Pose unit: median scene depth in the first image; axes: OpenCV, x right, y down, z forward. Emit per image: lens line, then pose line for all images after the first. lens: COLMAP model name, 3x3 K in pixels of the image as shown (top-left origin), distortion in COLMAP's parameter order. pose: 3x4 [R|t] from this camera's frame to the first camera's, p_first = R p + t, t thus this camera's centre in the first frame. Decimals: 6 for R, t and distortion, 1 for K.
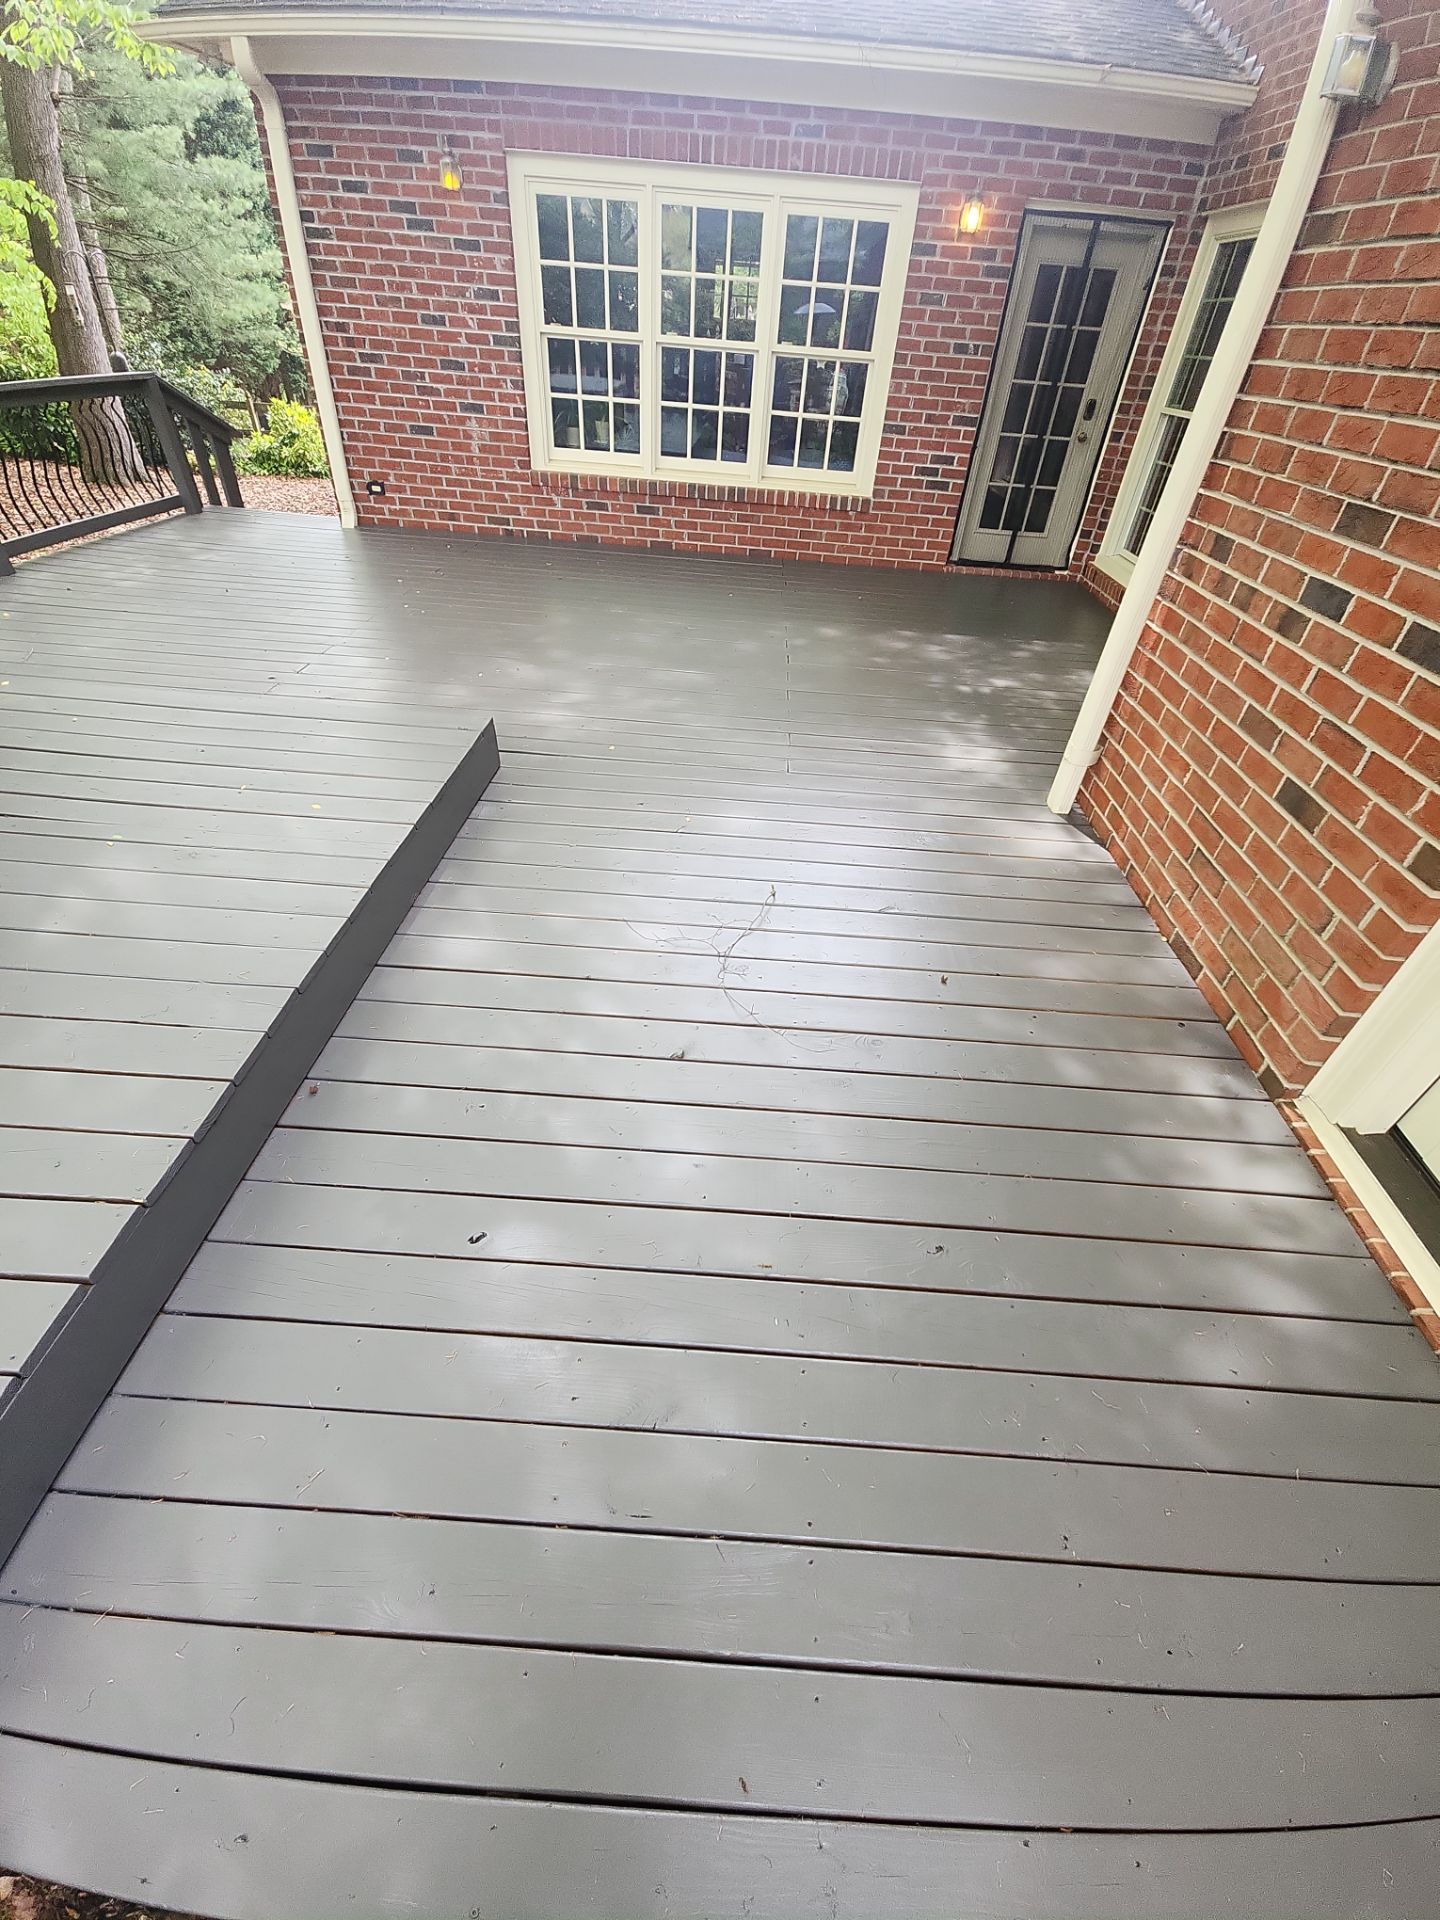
lens RADIAL K [[762.4, 0, 728.8], [0, 762.4, 960.4], [0, 0, 1]] dist [0.026277, -0.016886]
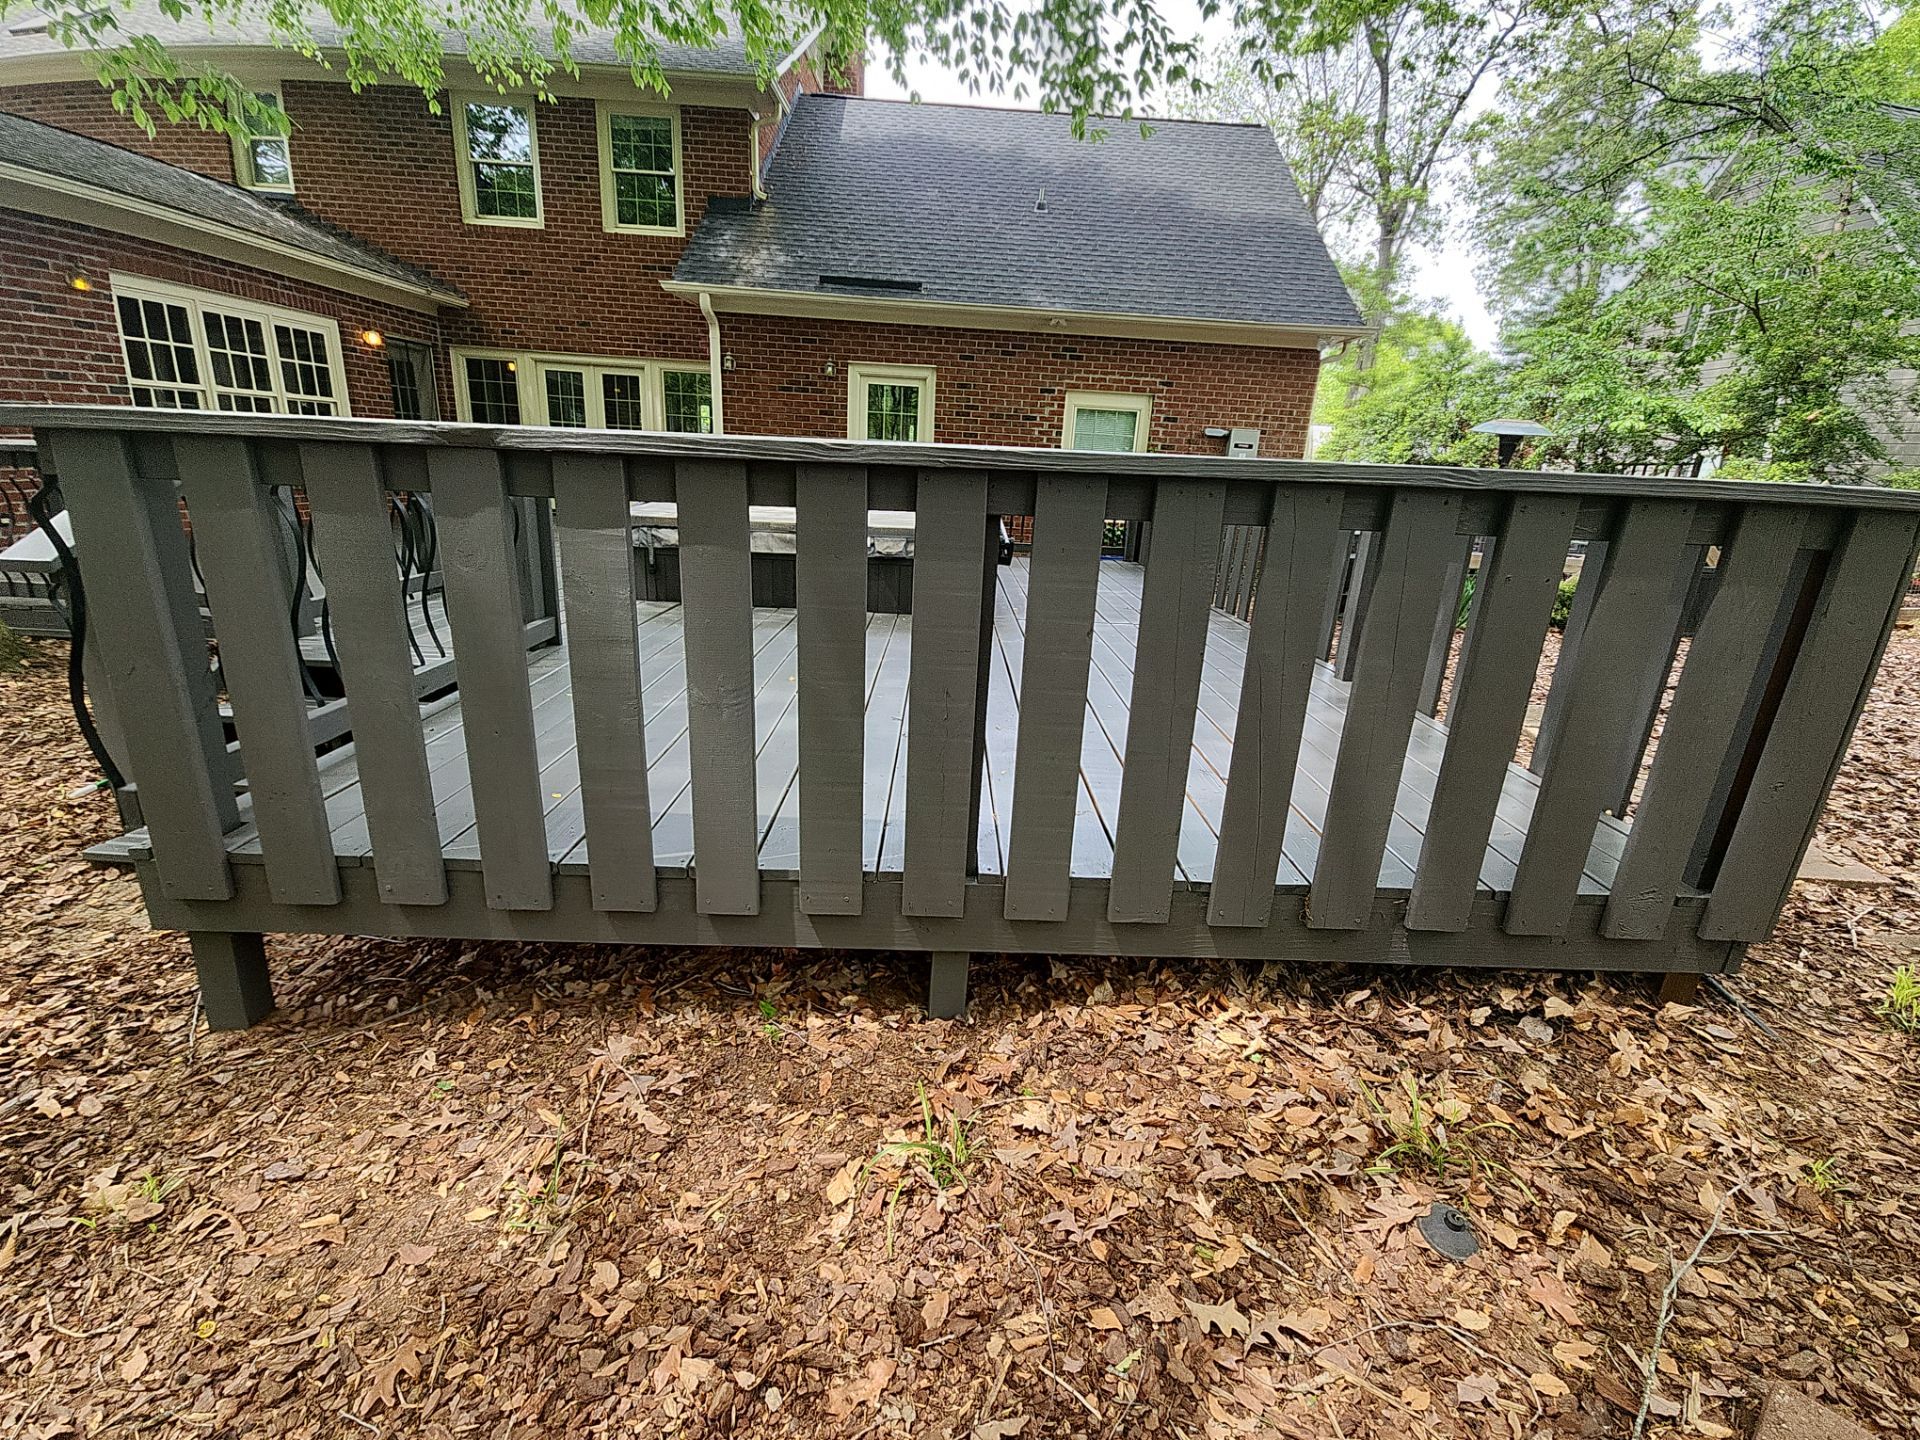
lens RADIAL K [[775.5, 0, 964.7], [0, 775.5, 681.7], [0, 0, 1]] dist [0.078307, -0.038763]
pose [[-0.063444, -0.335744, 0.939814, -1.680989], [0.593549, 0.744360, 0.305988, -0.079533], [-0.802293, 0.577239, 0.152055, 0.029938]]
